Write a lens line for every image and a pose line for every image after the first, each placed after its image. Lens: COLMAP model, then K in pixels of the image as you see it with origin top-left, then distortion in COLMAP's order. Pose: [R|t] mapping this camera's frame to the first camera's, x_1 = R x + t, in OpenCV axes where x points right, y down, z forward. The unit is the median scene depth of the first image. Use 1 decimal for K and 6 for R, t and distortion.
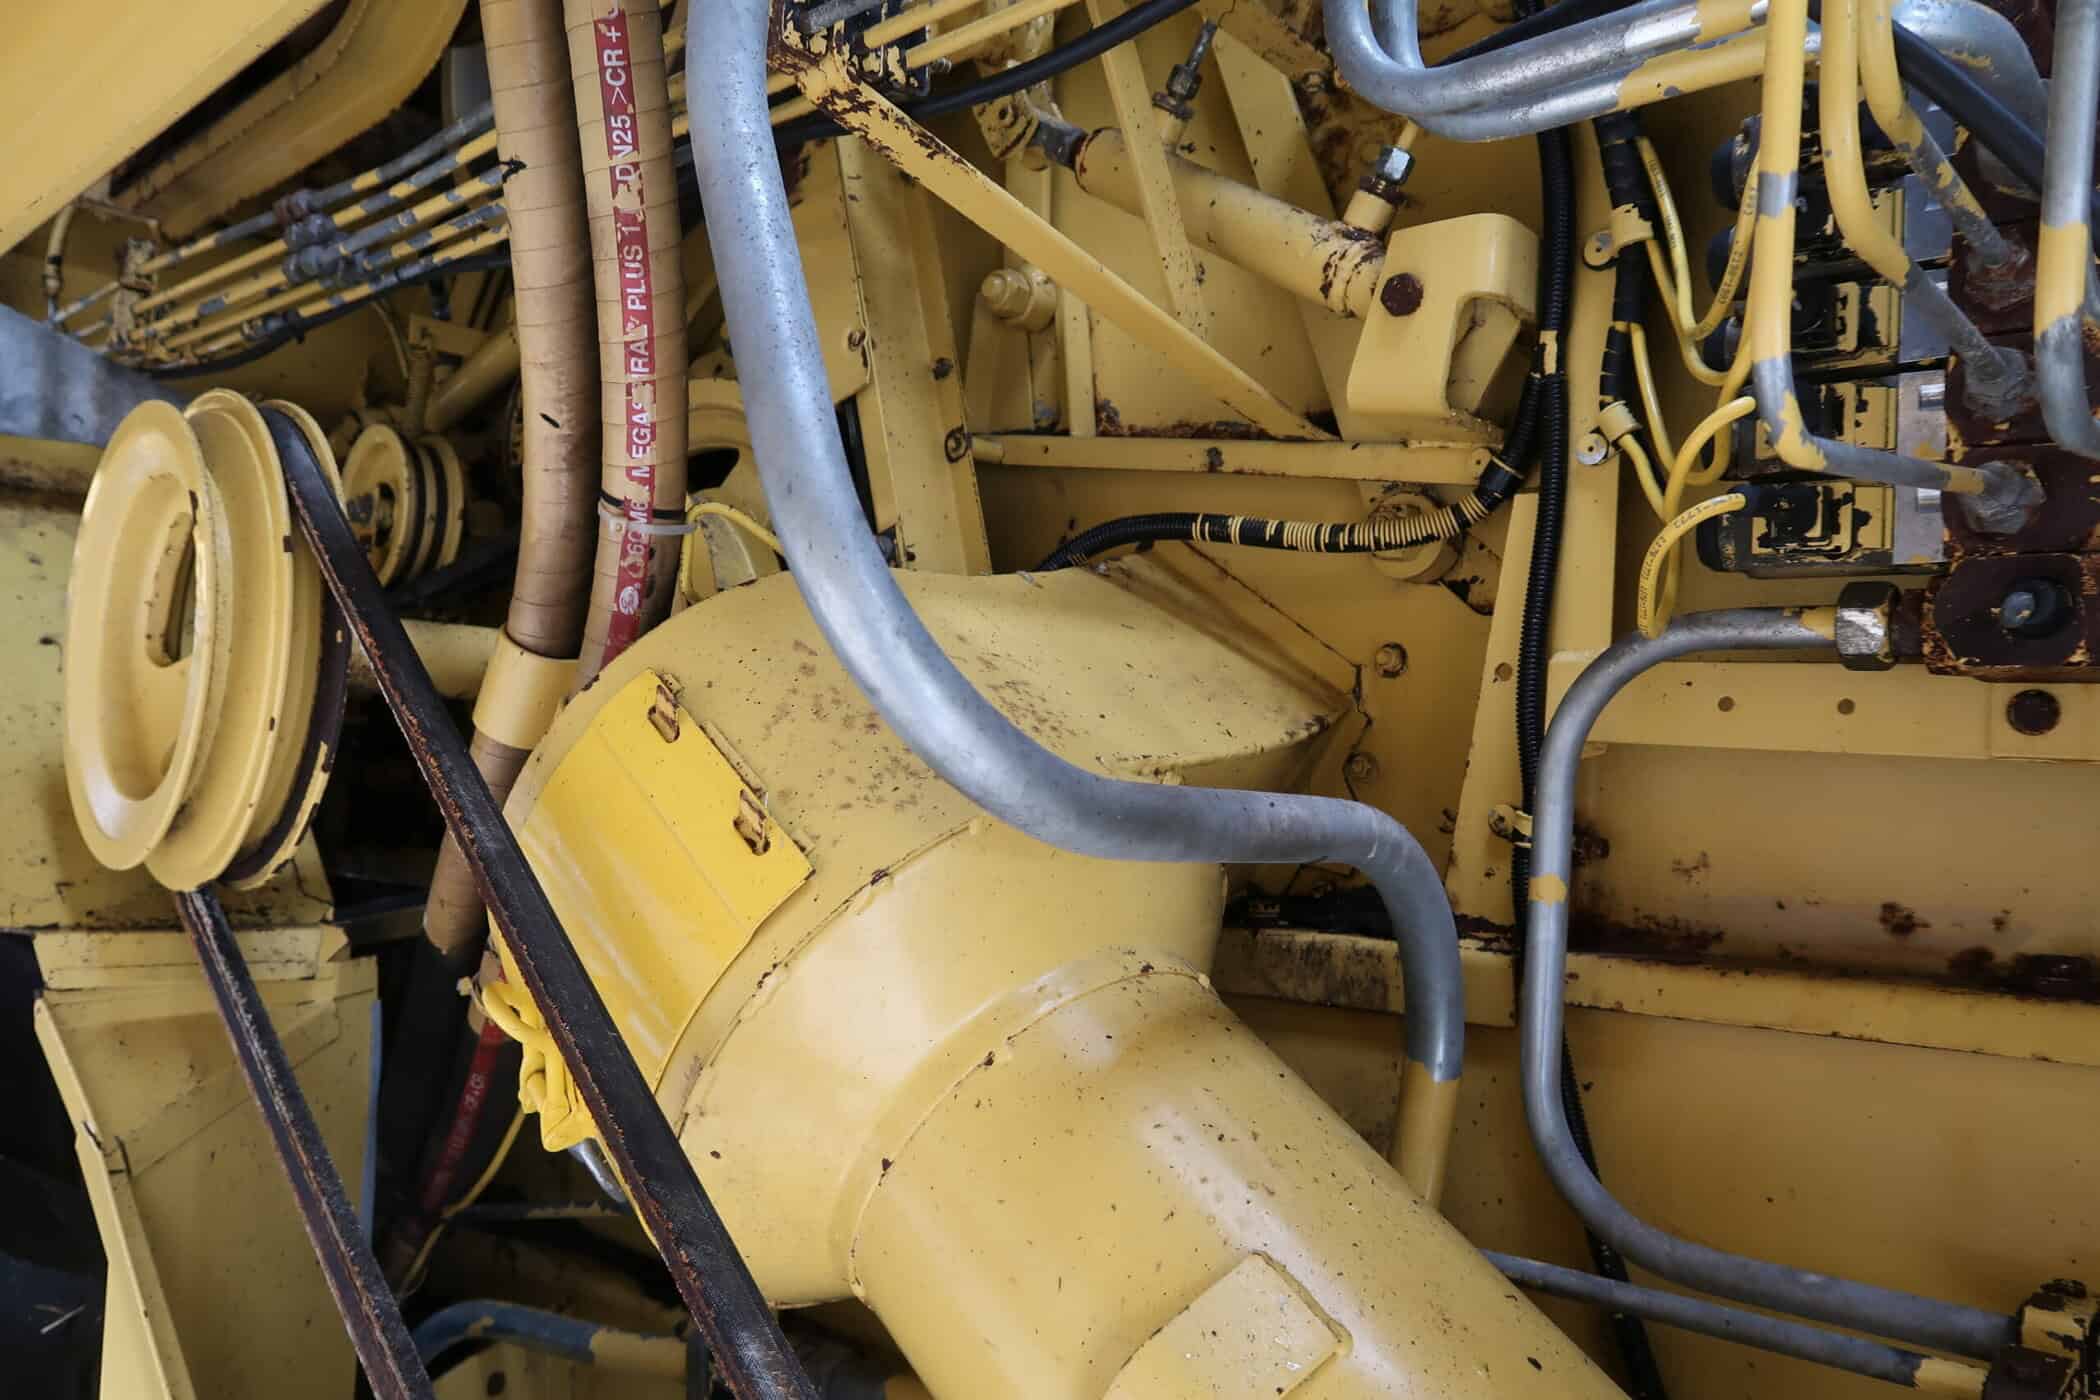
lens RADIAL K [[1440.5, 0, 1053.8], [0, 1440.5, 690.3], [0, 0, 1]] dist [-0.027659, 0.008239]
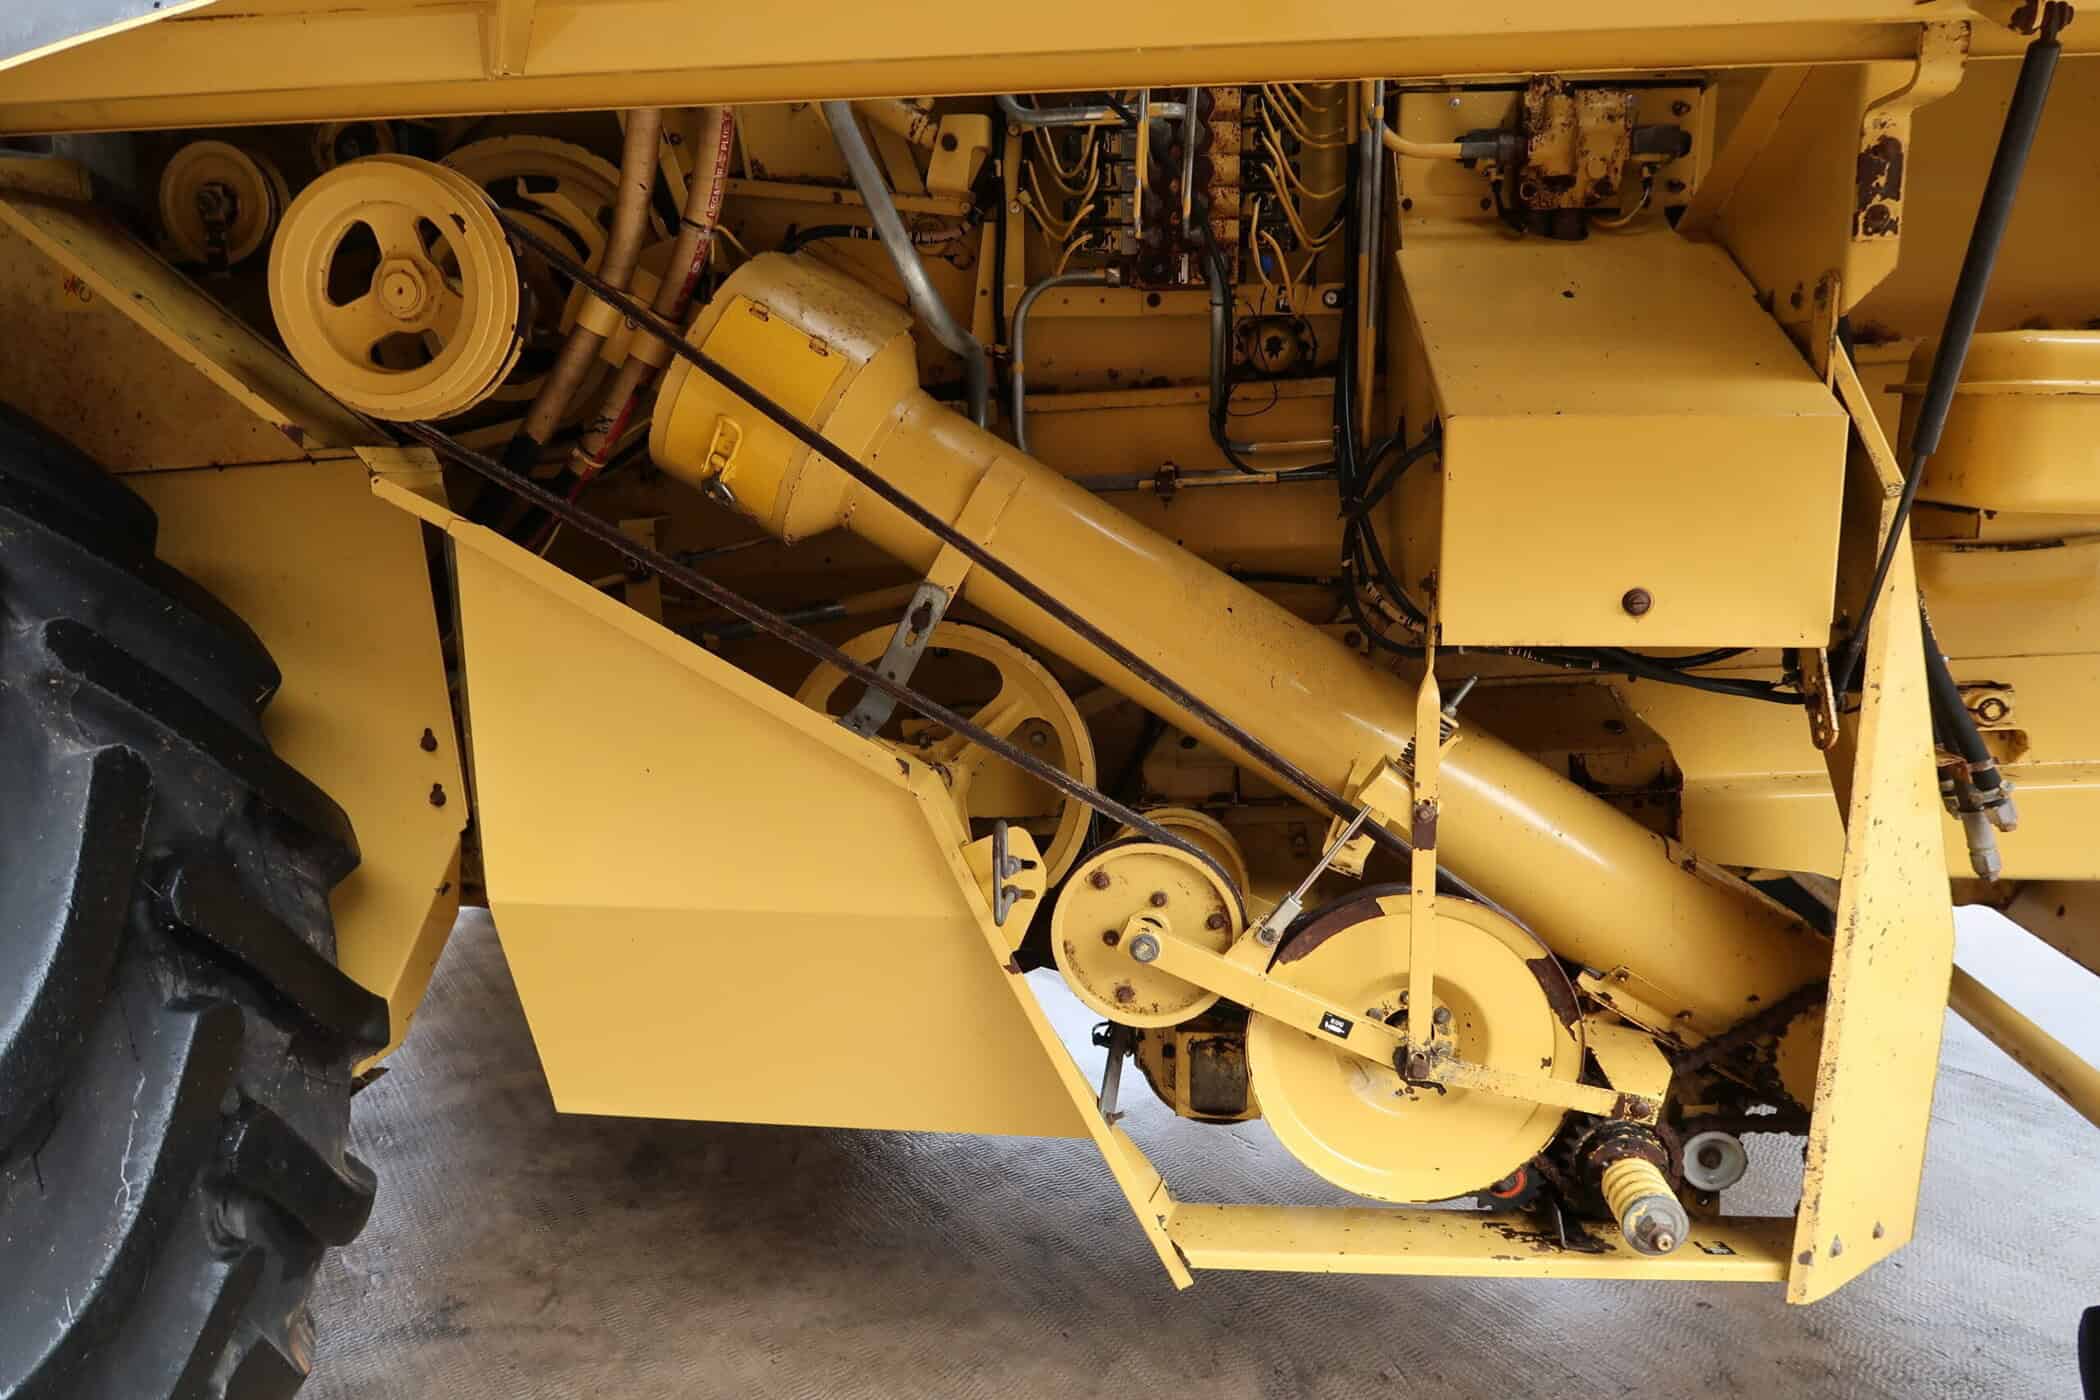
lens RADIAL K [[1440.5, 0, 1045.8], [0, 1440.5, 697.7], [0, 0, 1]] dist [-0.027659, 0.008239]
pose [[0.812005, -0.172355, 0.557621, -1.258060], [0.032780, 0.967363, 0.251266, 0.050161], [-0.582729, -0.185750, 0.791153, -1.364455]]
